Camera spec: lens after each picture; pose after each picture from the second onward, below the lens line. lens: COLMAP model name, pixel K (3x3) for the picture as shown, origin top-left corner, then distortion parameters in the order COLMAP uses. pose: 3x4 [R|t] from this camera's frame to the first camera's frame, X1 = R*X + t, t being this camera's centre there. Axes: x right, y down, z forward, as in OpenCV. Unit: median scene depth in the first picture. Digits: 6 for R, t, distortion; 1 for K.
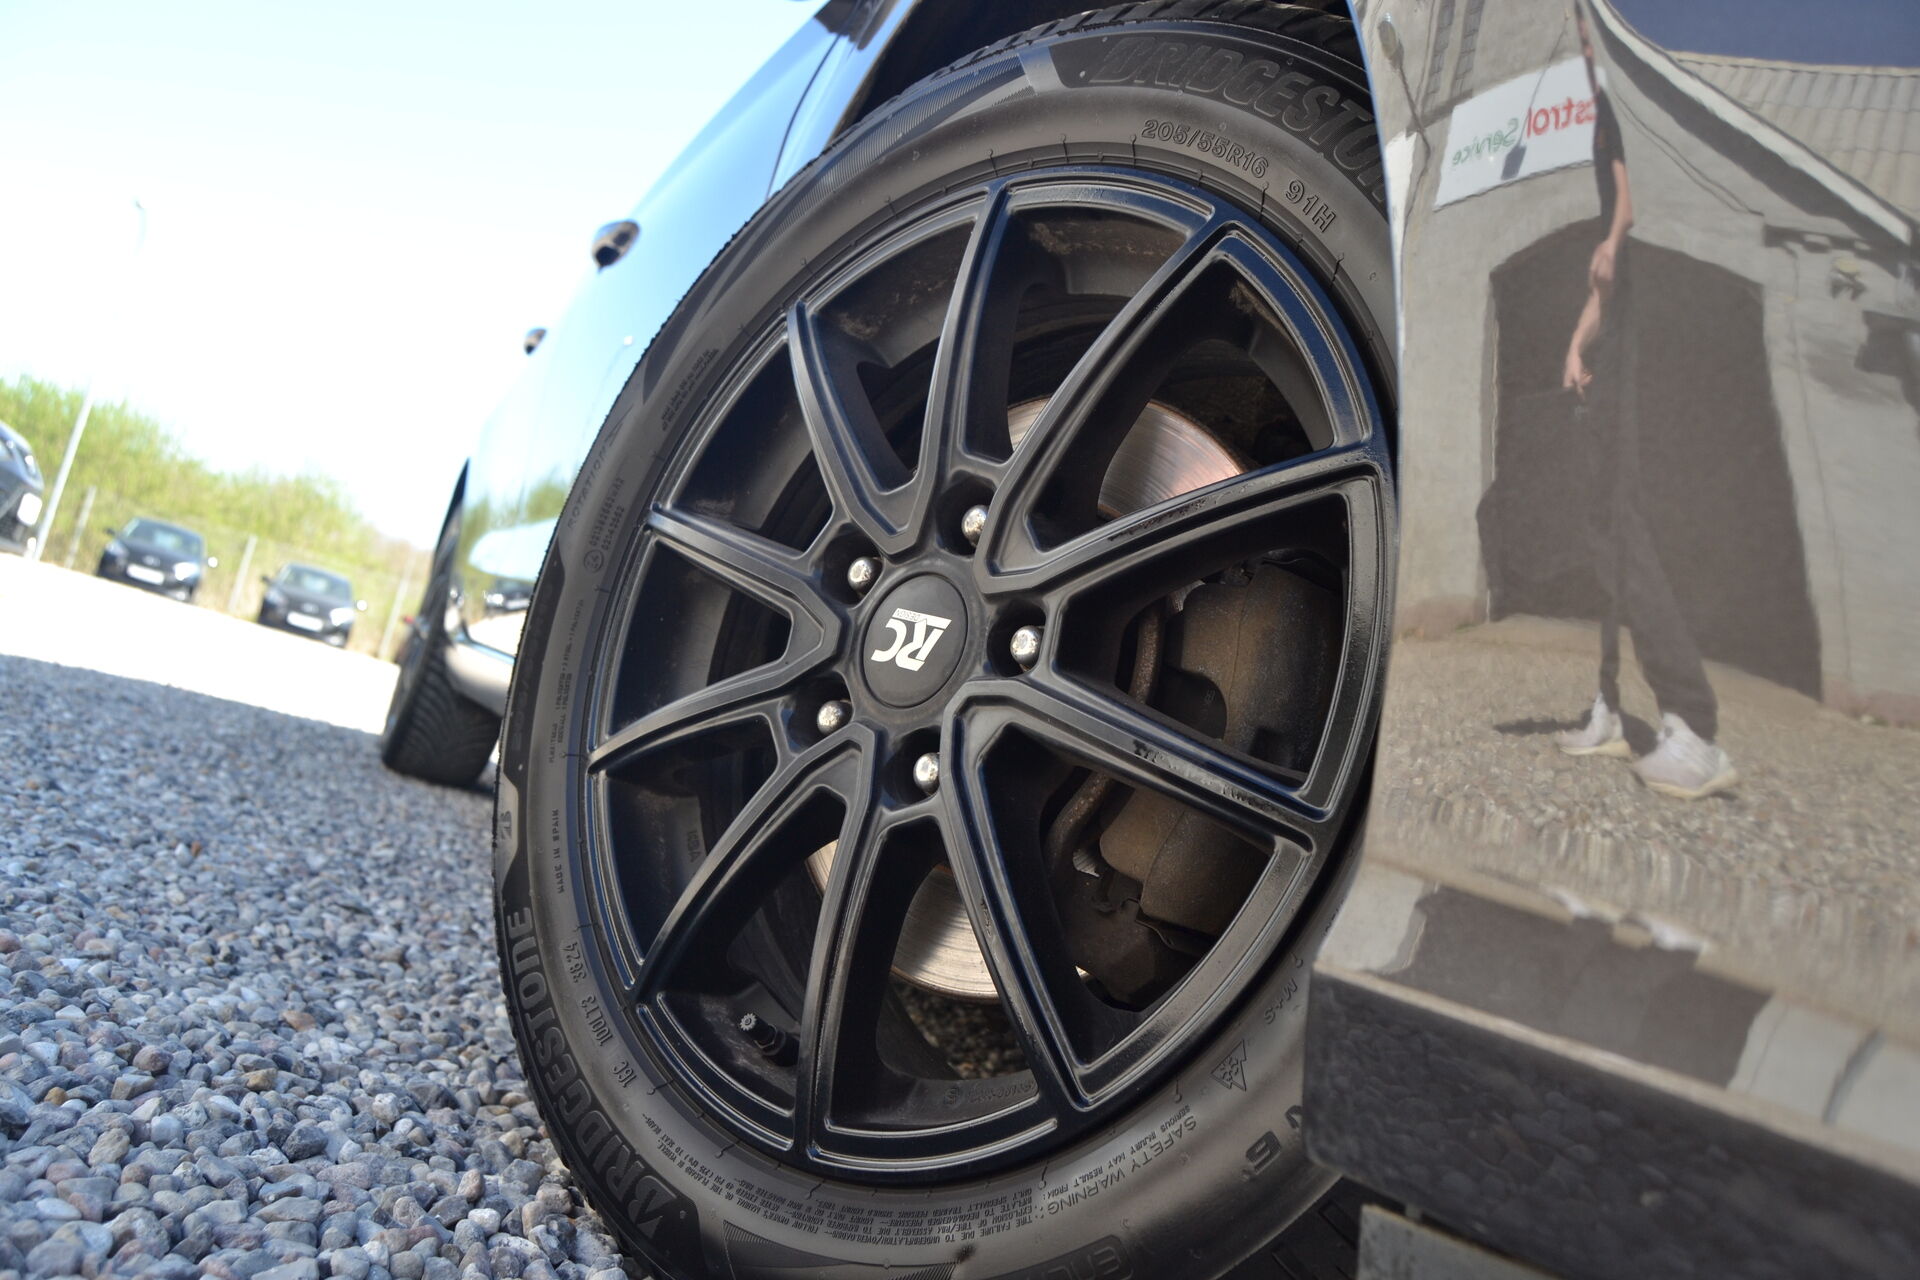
lens RADIAL K [[1512.8, 0, 960.0], [0, 1512.8, 640.0], [0, 0, 1]] dist [-0.133249, 0.086681]
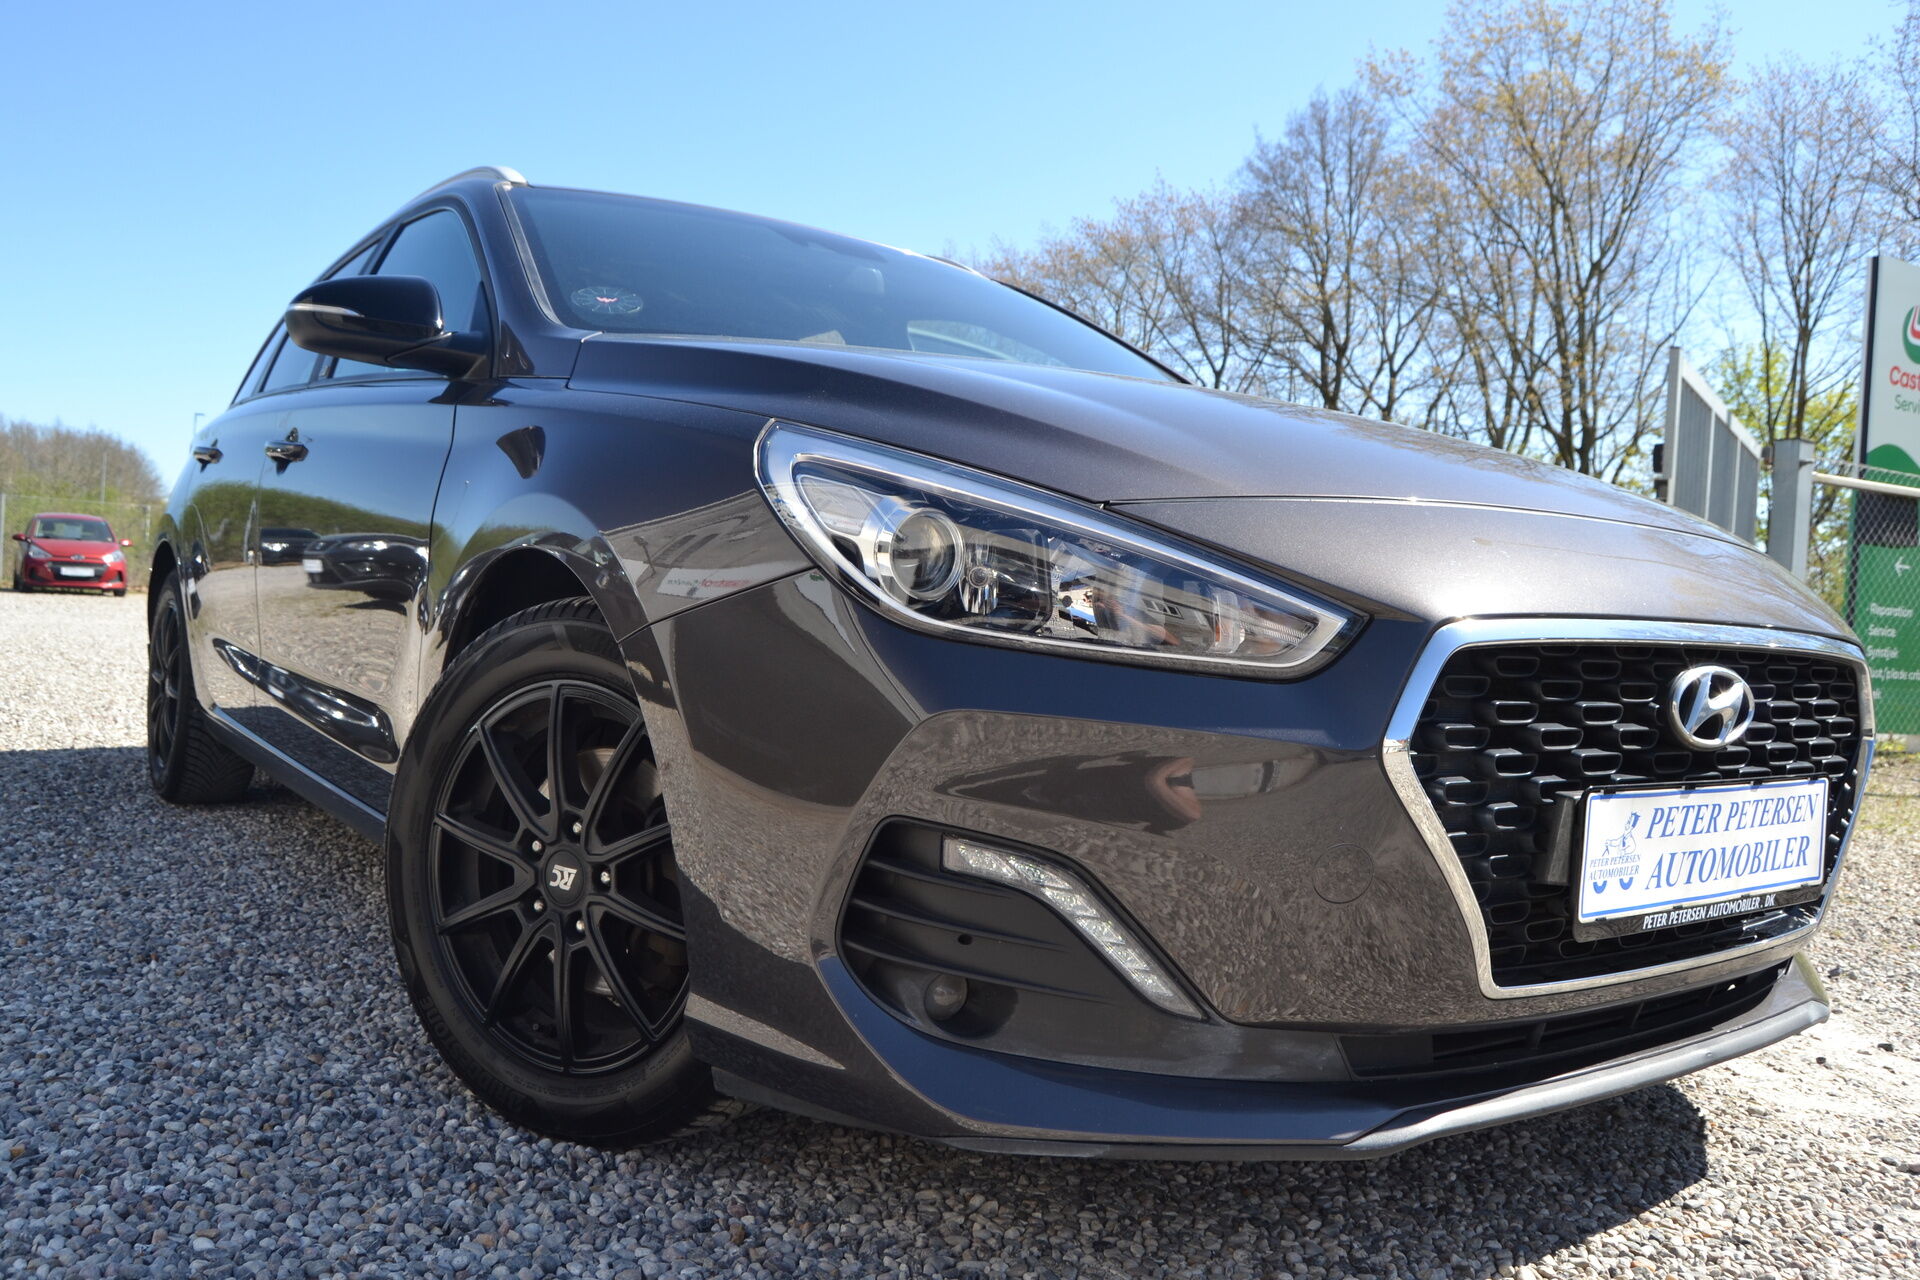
lens RADIAL K [[1559.4, 0, 934.4], [0, 1559.4, 640.7], [0, 0, 1]] dist [-0.073815, 0.058917]
pose [[0.961692, -0.213449, 0.172014, 0.213444], [0.179785, 0.964779, 0.192038, -0.805040], [-0.206946, -0.153756, 0.966195, -1.690682]]
